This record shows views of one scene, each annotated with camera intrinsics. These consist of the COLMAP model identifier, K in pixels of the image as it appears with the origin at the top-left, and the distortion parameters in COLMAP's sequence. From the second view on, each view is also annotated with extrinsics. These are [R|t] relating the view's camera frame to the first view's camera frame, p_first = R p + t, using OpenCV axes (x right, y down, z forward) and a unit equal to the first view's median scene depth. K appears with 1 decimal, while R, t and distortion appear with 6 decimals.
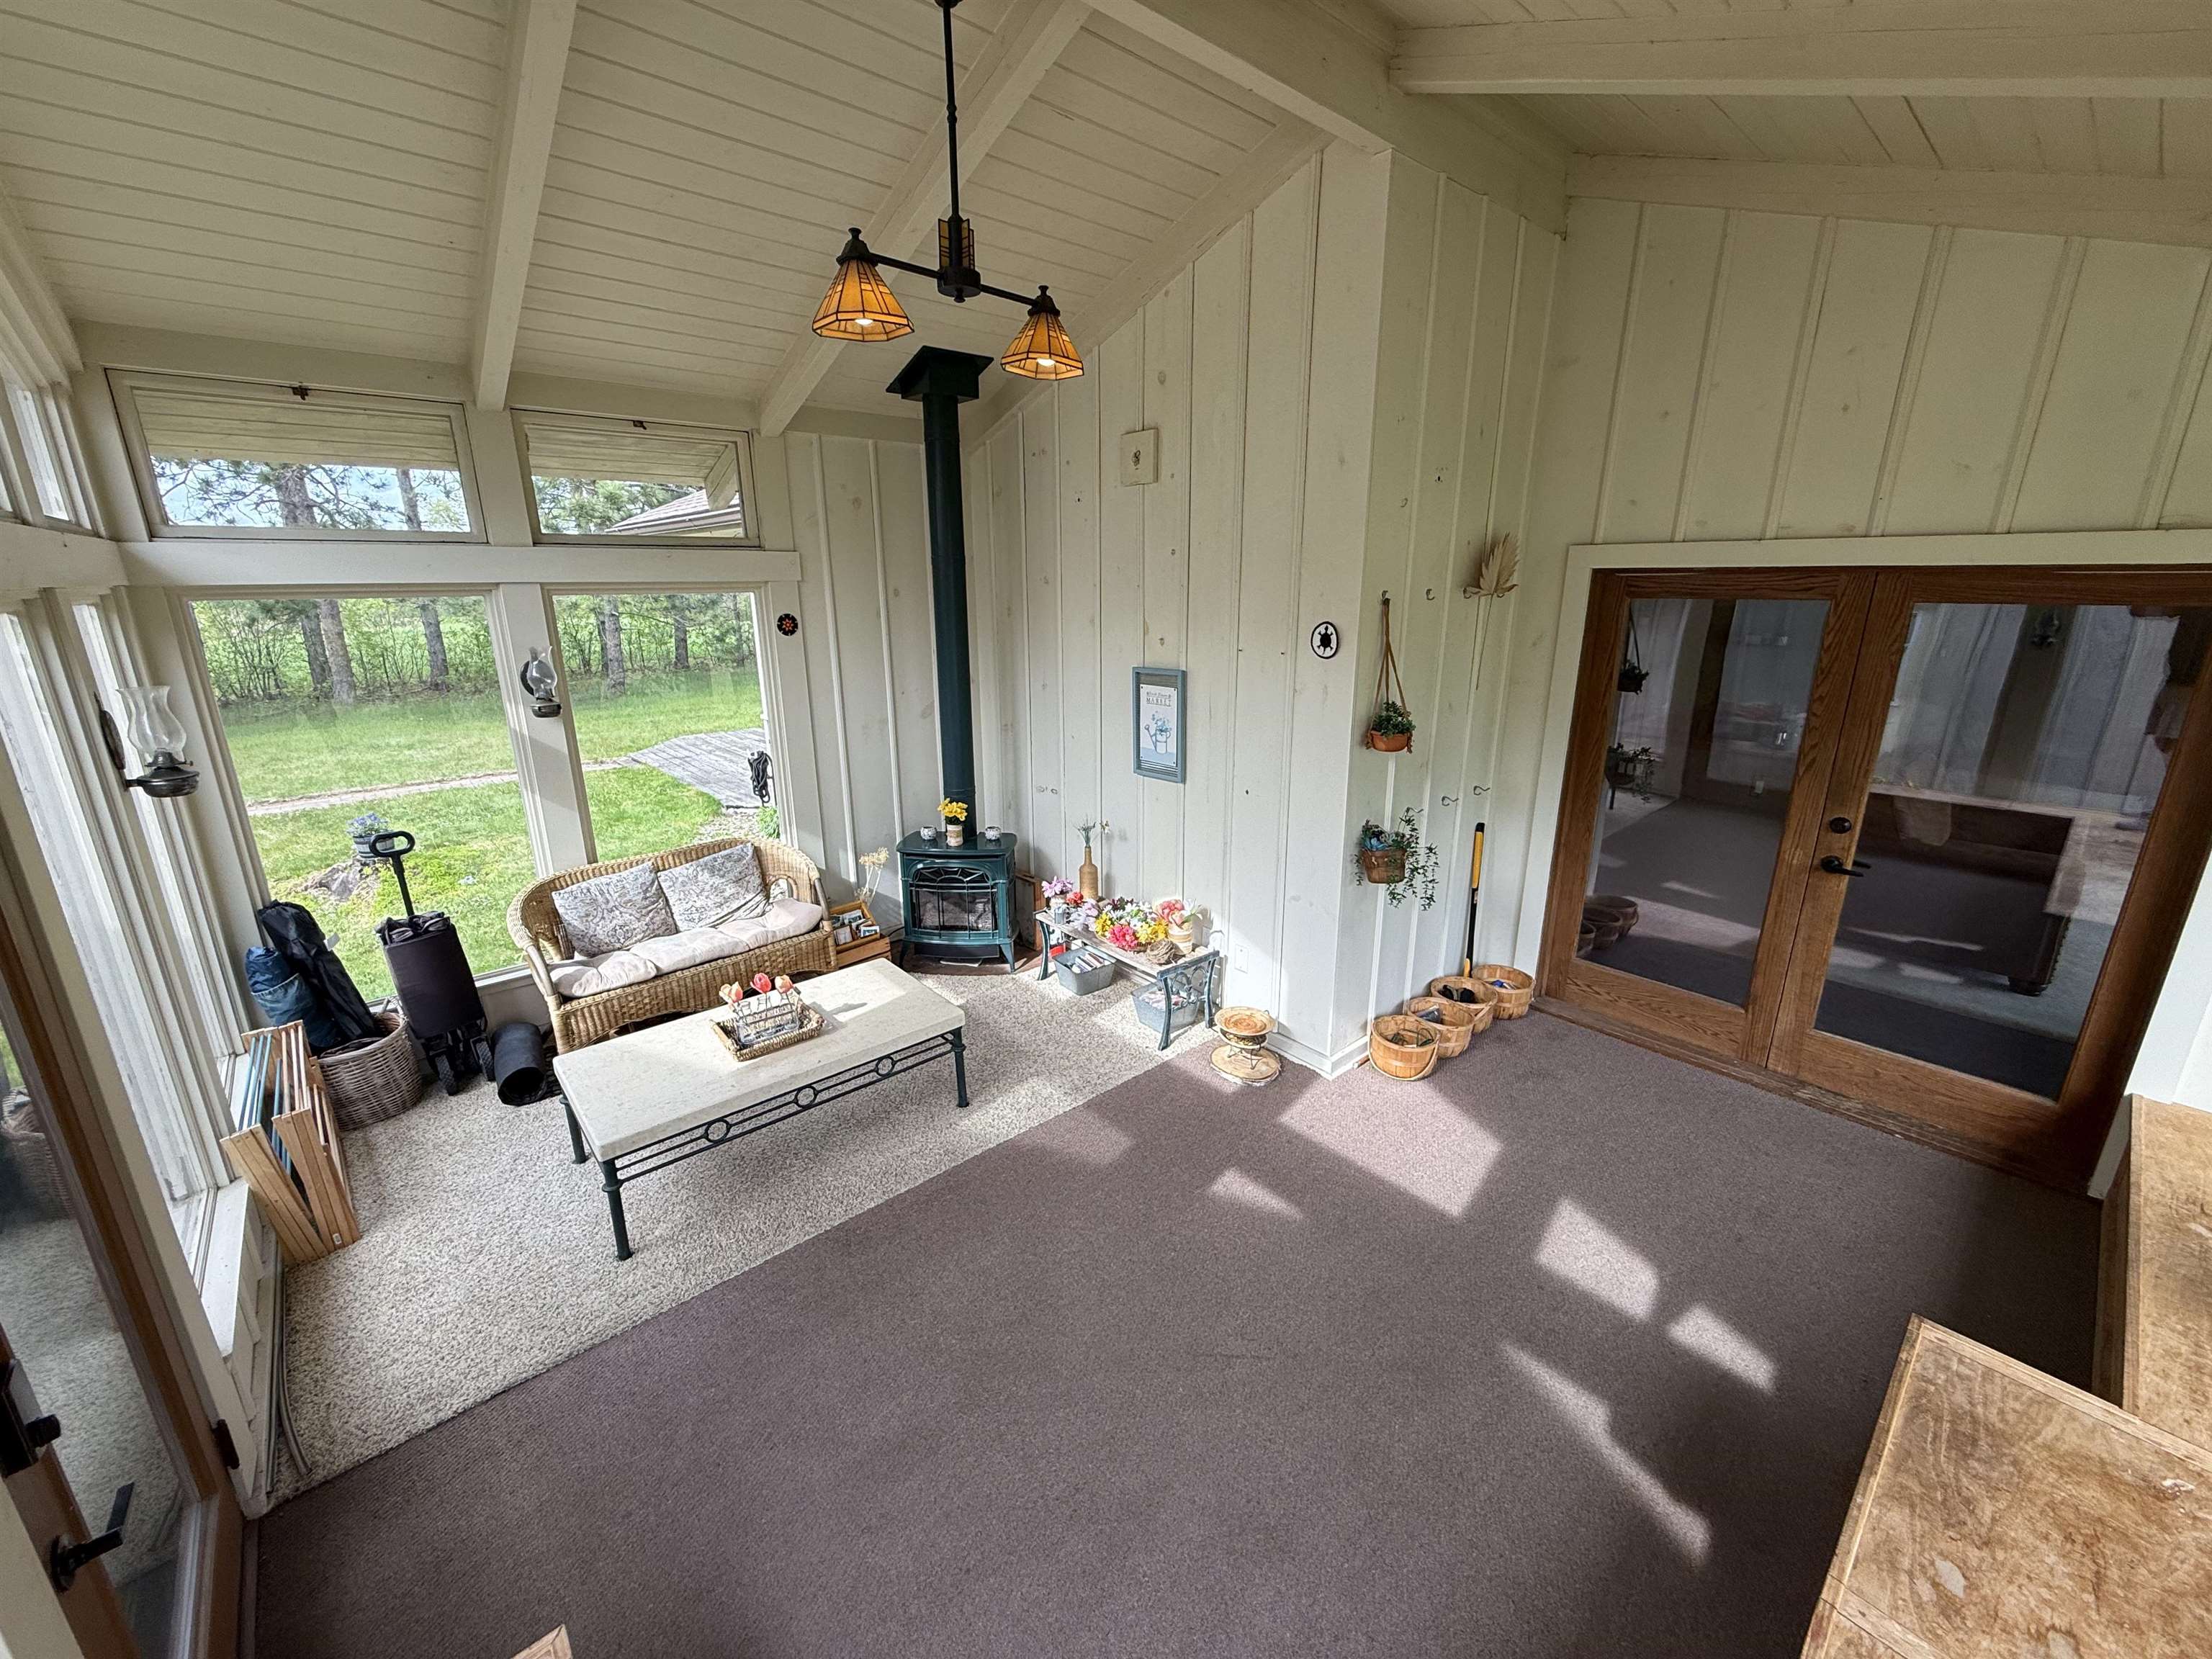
lens RADIAL K [[880.2, 0, 1099.7], [0, 880.2, 826.2], [0, 0, 1]] dist [0.000583, 0.000358]
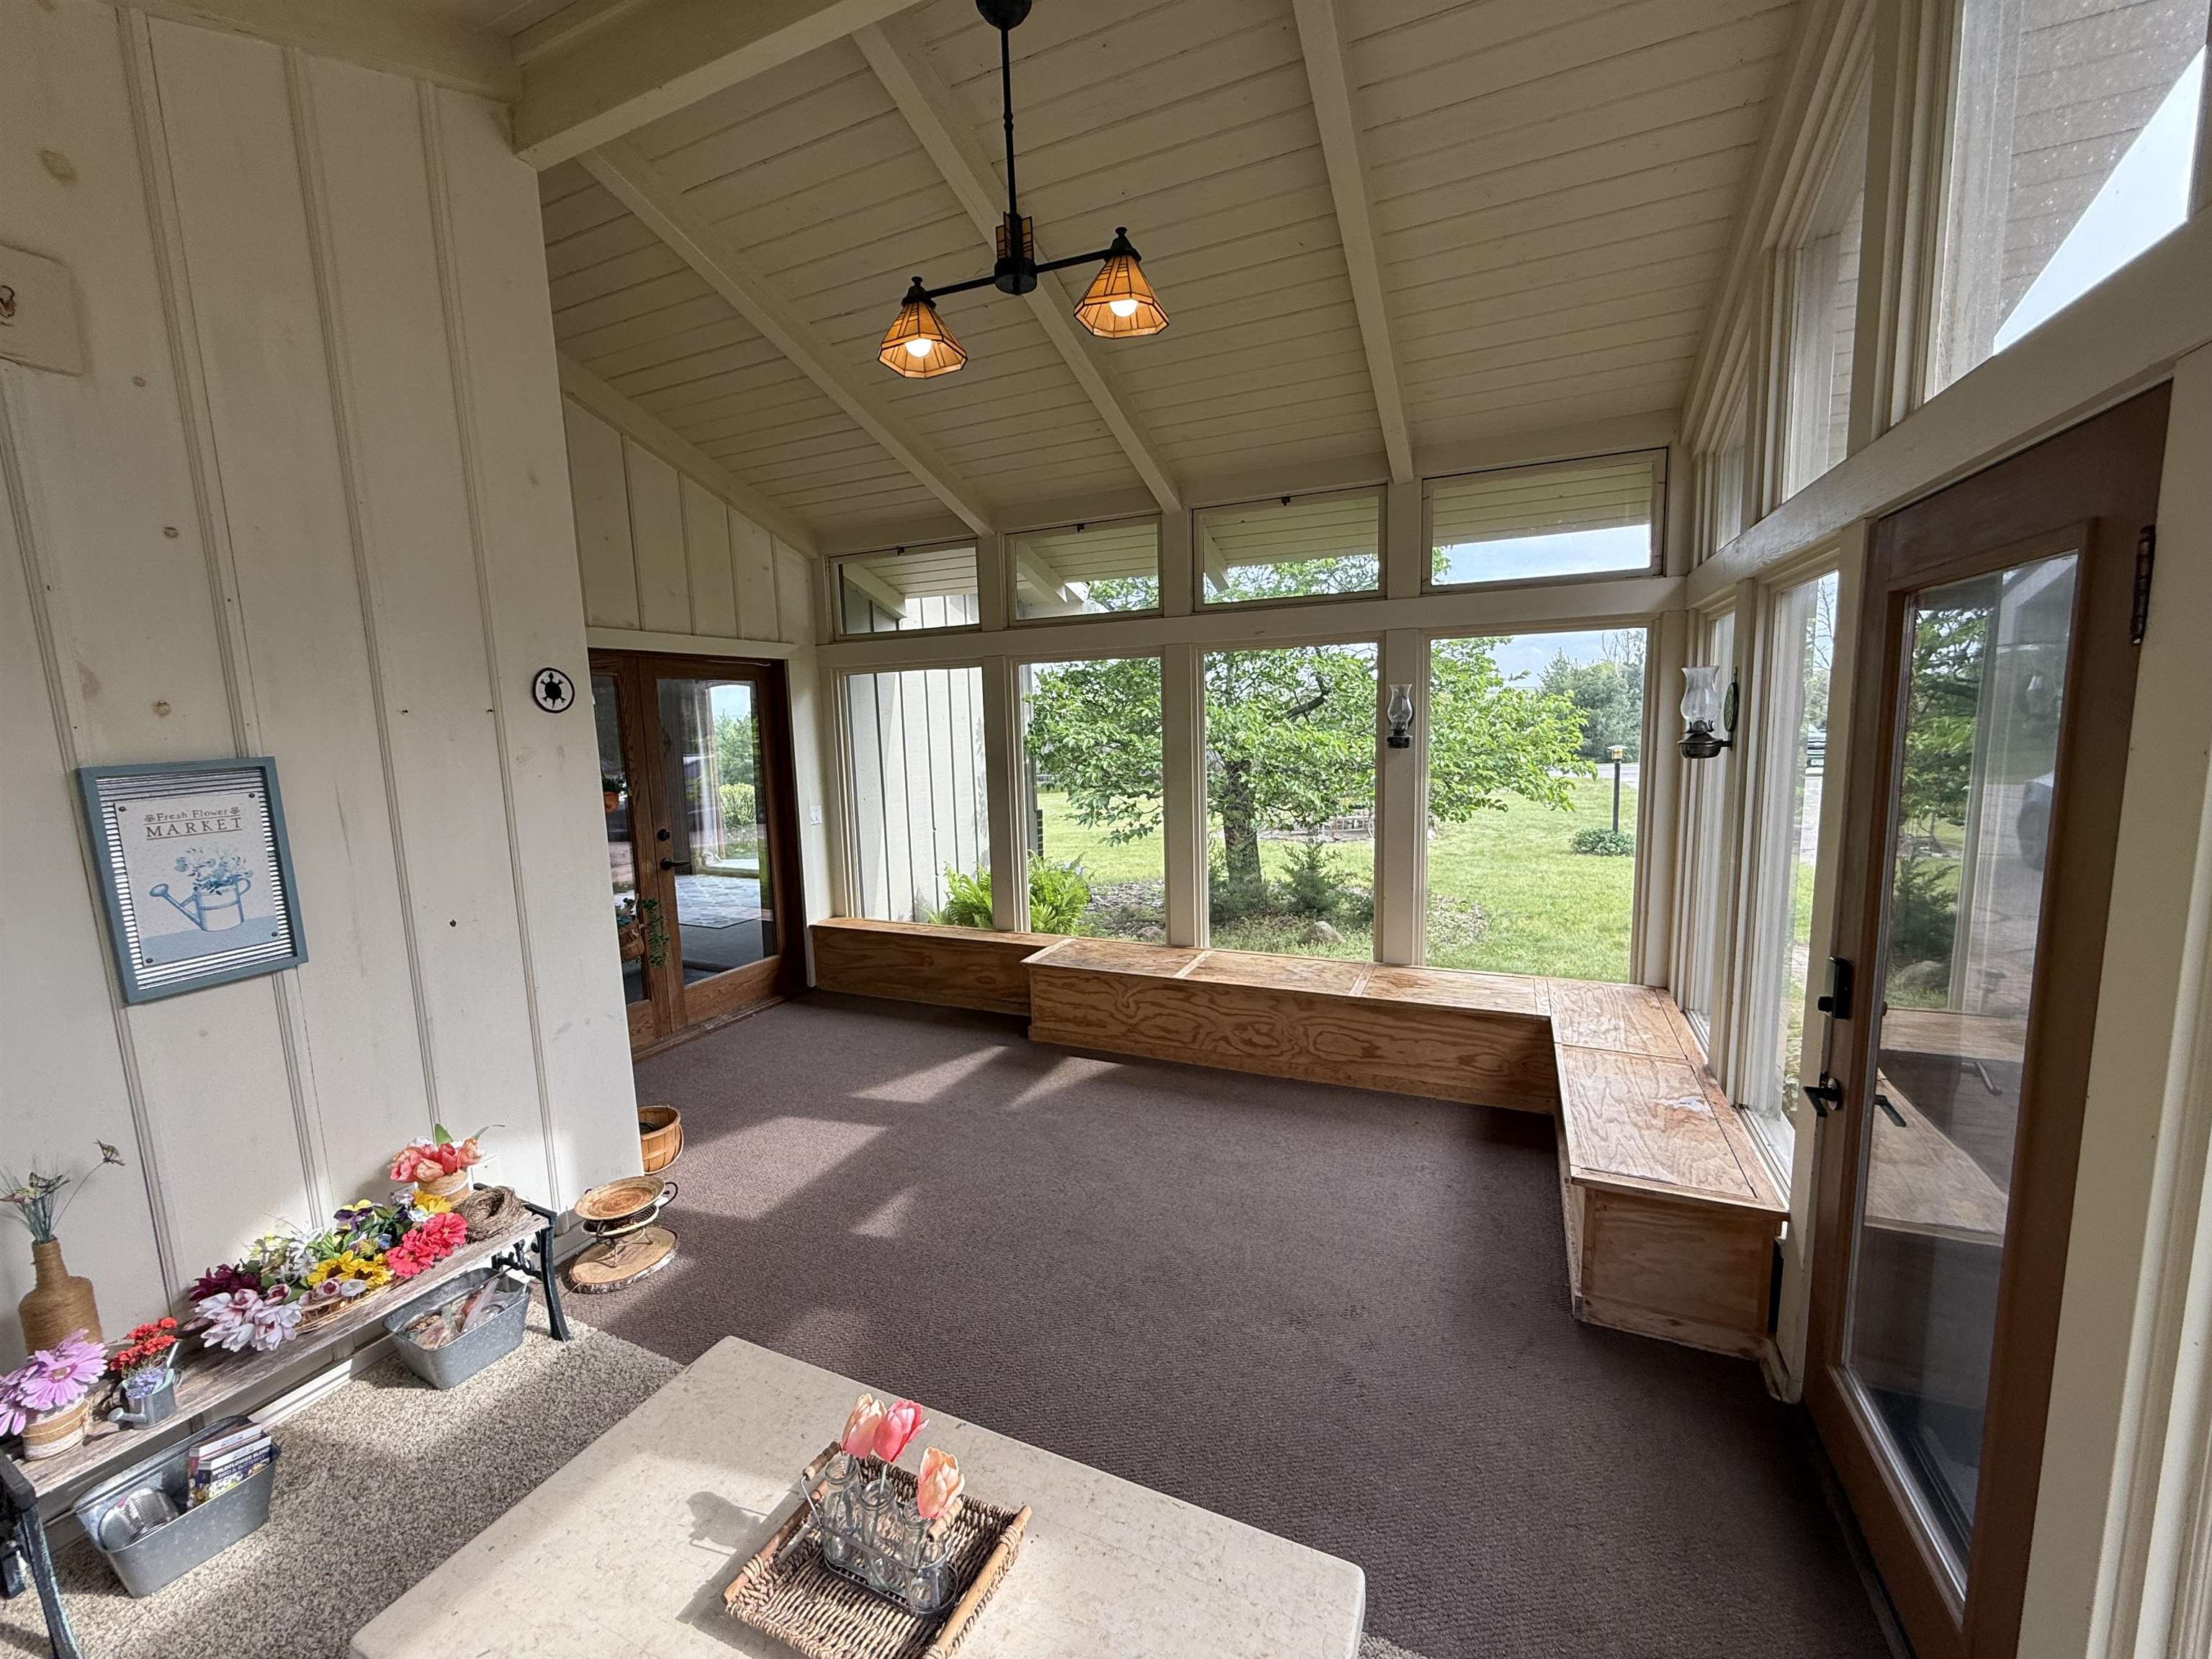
lens RADIAL K [[880.2, 0, 1099.7], [0, 880.2, 826.2], [0, 0, 1]] dist [0.000583, 0.000358]
pose [[-0.406687, -0.099254, 0.908160, -0.709500], [0.279742, 0.932800, 0.227219, -0.138152], [-0.869684, 0.346457, -0.351592, 0.895053]]
